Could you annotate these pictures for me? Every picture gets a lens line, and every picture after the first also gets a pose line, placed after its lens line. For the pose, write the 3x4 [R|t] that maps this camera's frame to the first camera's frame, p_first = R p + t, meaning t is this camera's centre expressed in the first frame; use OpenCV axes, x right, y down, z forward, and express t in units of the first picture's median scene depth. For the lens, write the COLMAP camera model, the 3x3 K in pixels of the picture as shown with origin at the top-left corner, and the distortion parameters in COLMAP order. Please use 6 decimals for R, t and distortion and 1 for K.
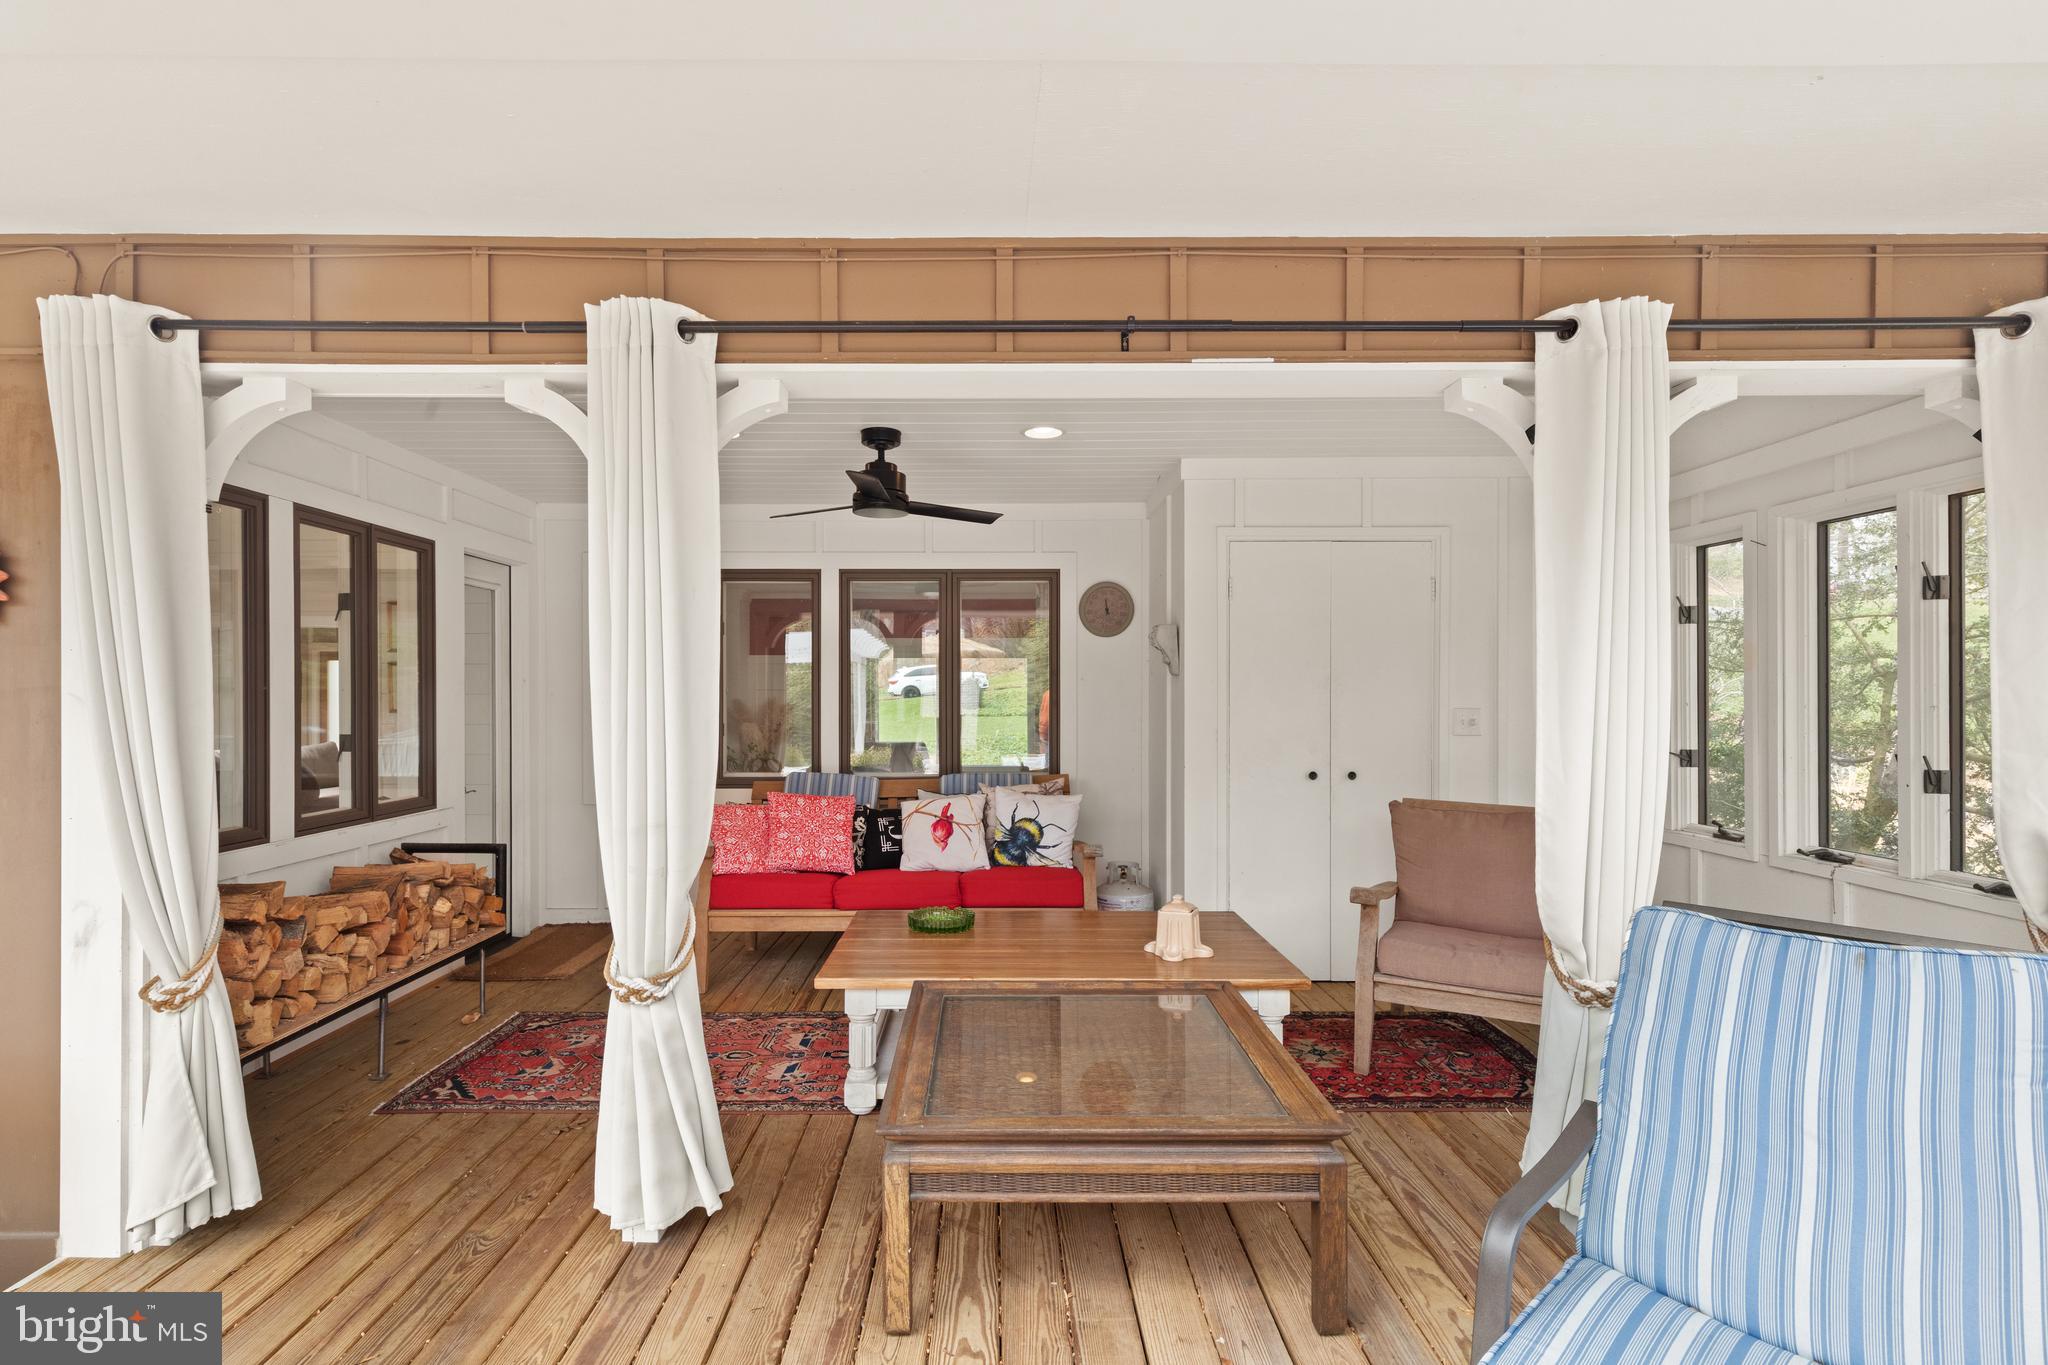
lens RADIAL K [[954.6, 0, 984.7], [0, 954.6, 692.0], [0, 0, 1]] dist [0.000388, 0.000065]
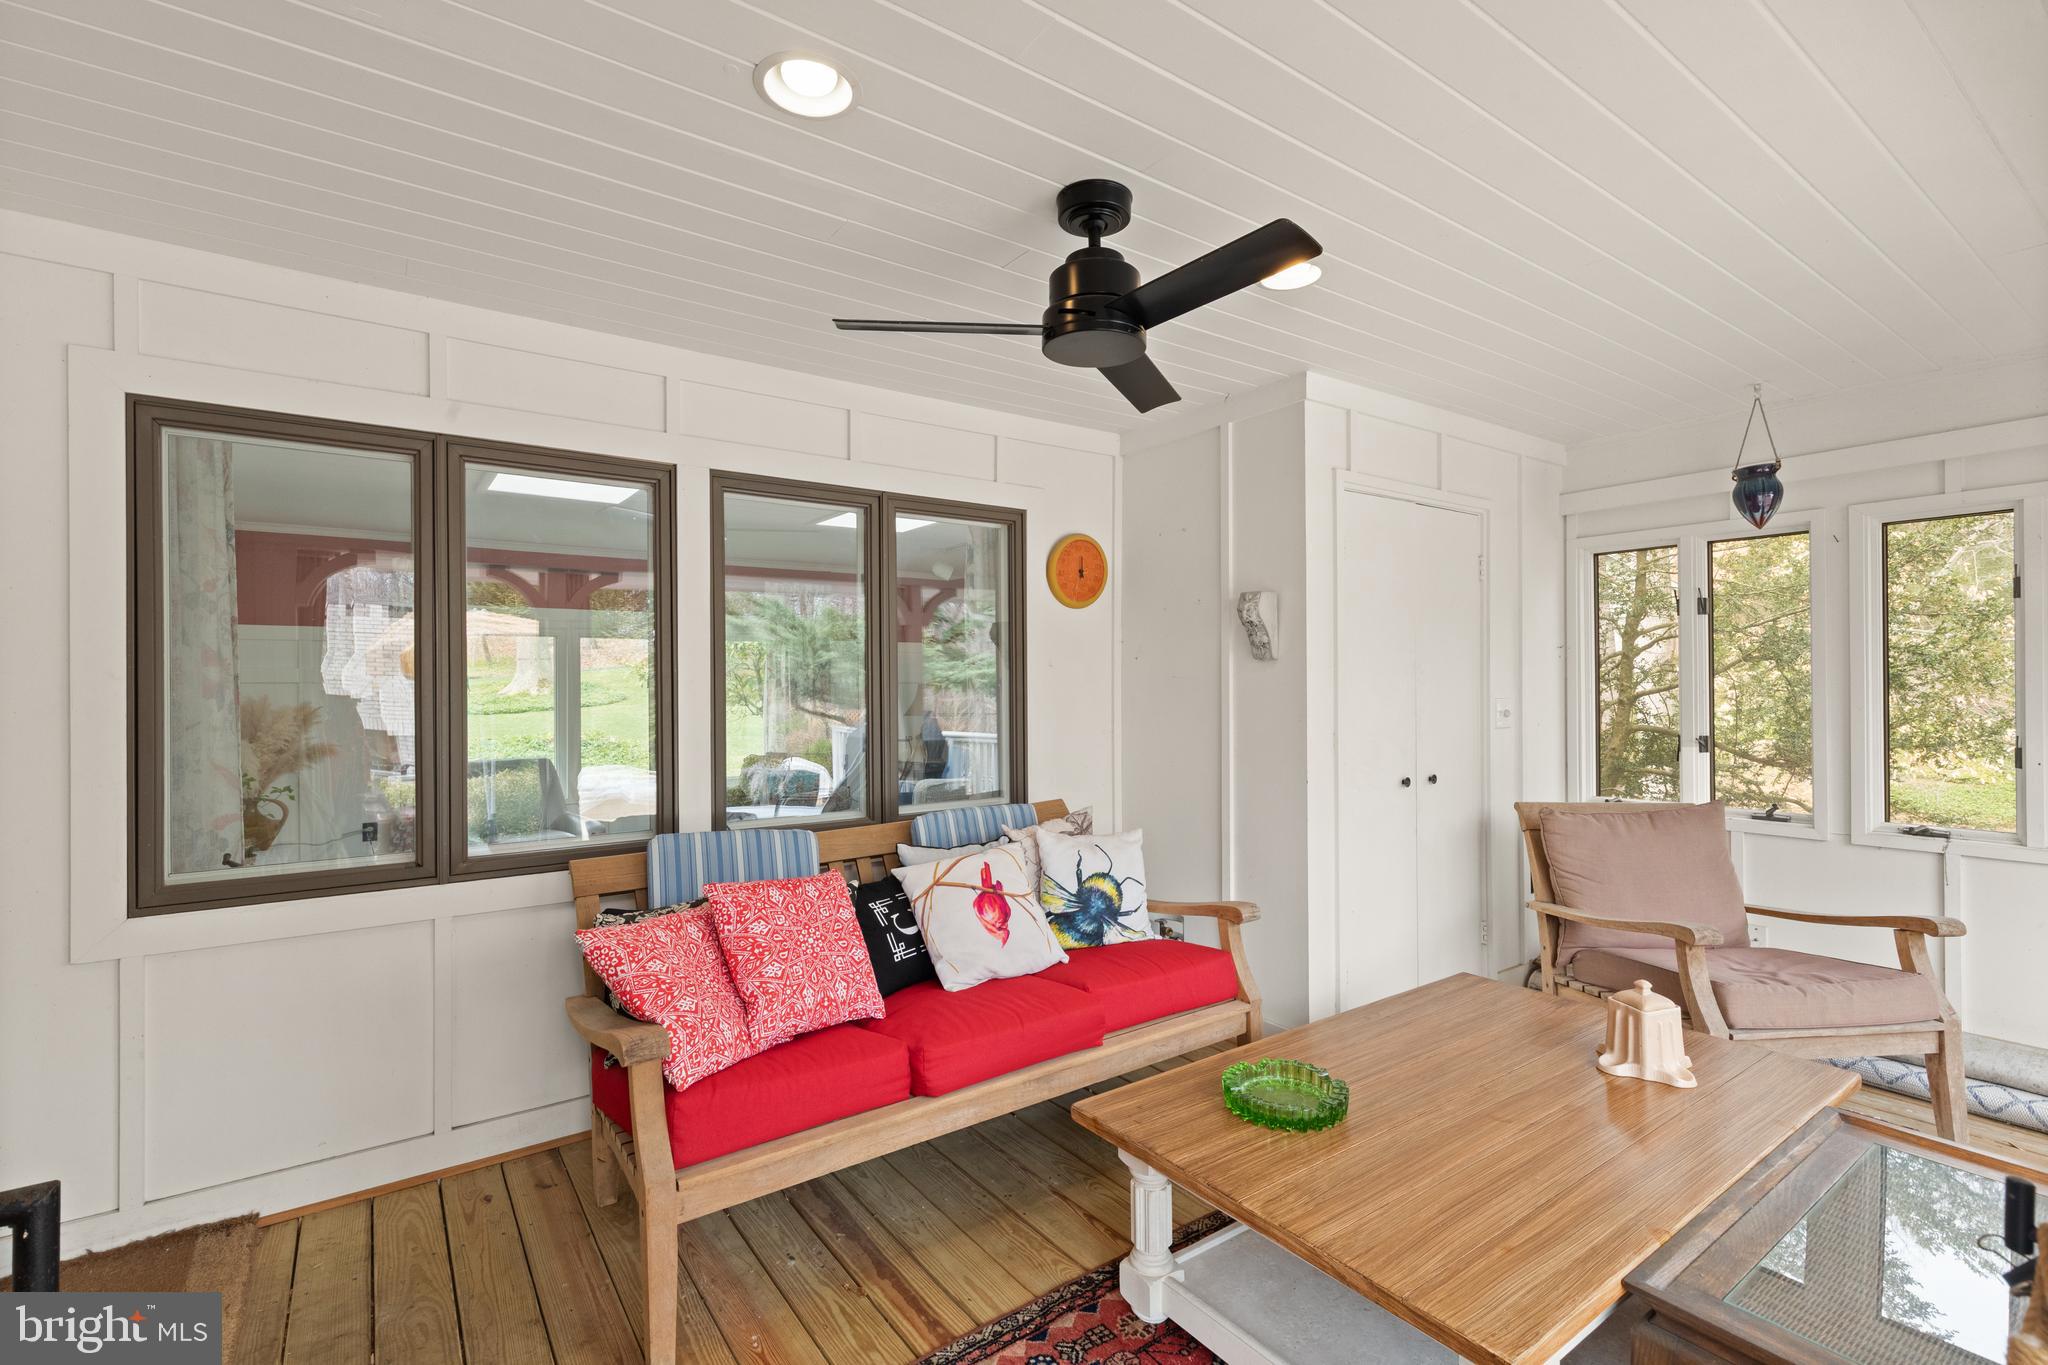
lens RADIAL K [[933.9, 0, 1032.6], [0, 933.9, 683.8], [0, 0, 1]] dist [0.000604, -0.000315]
pose [[0.807869, -0.004485, 0.589346, -0.376481], [0.003806, 0.999990, 0.002393, -0.001226], [-0.589350, 0.000310, 0.807878, 0.503834]]
